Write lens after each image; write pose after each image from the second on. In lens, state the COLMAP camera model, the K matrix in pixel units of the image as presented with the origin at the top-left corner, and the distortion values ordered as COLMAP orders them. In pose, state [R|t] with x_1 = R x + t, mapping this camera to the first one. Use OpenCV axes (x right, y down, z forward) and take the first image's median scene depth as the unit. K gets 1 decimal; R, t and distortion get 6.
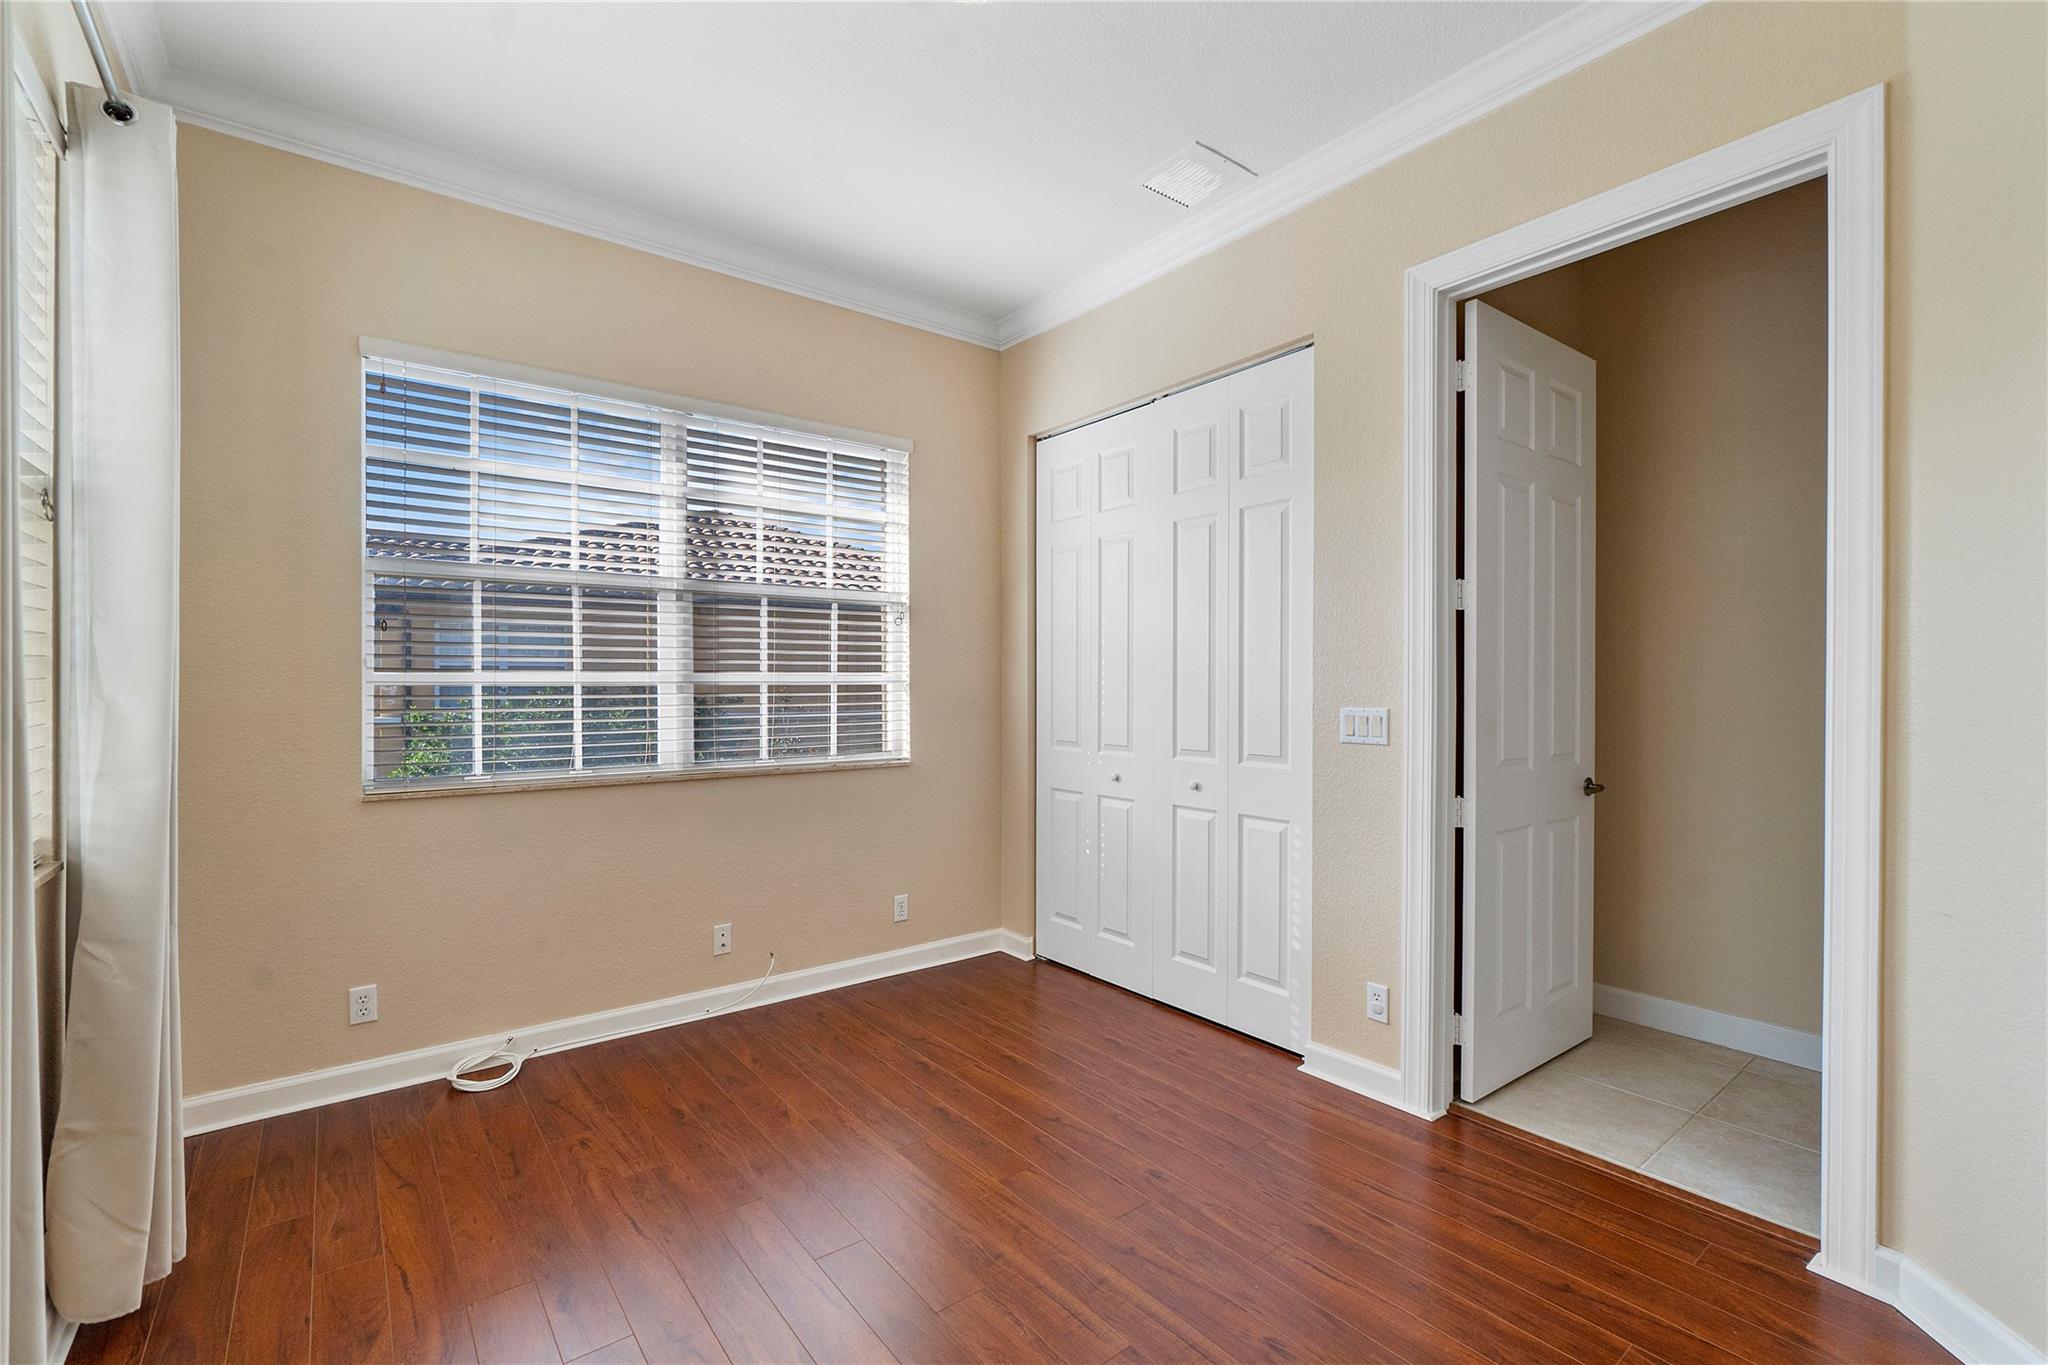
lens RADIAL K [[883.3, 0, 1017.5], [0, 883.3, 689.9], [0, 0, 1]] dist [-0.003068, -0.000663]
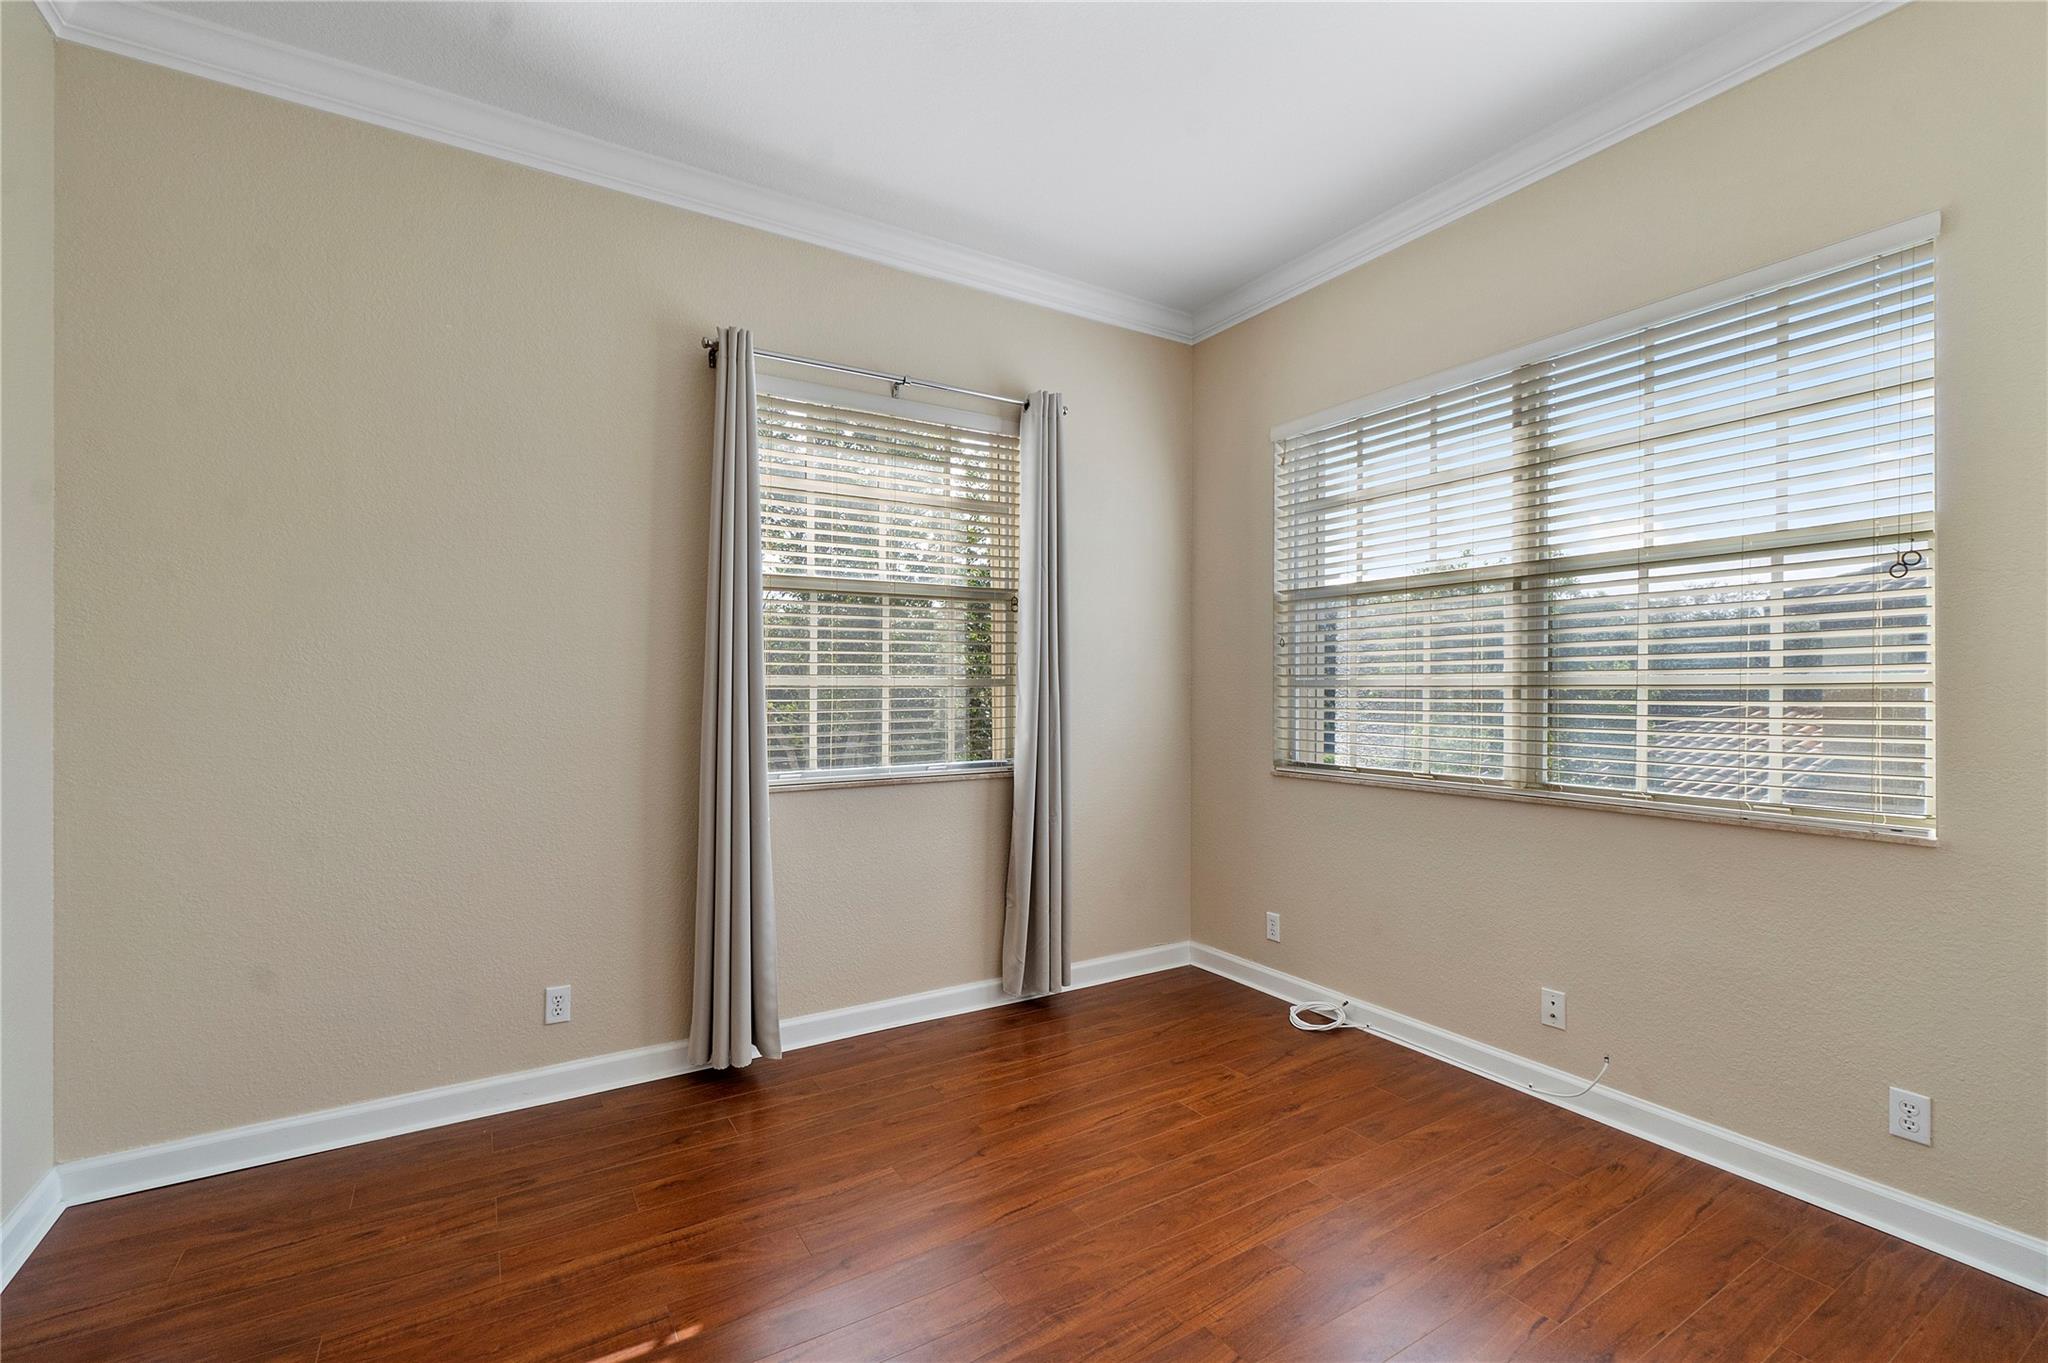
lens RADIAL K [[866.5, 0, 1024.0], [0, 866.5, 681.5], [0, 0, 1]] dist [-0.000251, 0.000107]
pose [[-0.085772, -0.009157, -0.996273, 0.578430], [-0.011106, 0.999904, -0.008234, -0.000108], [0.996253, 0.010359, -0.085865, 0.697576]]
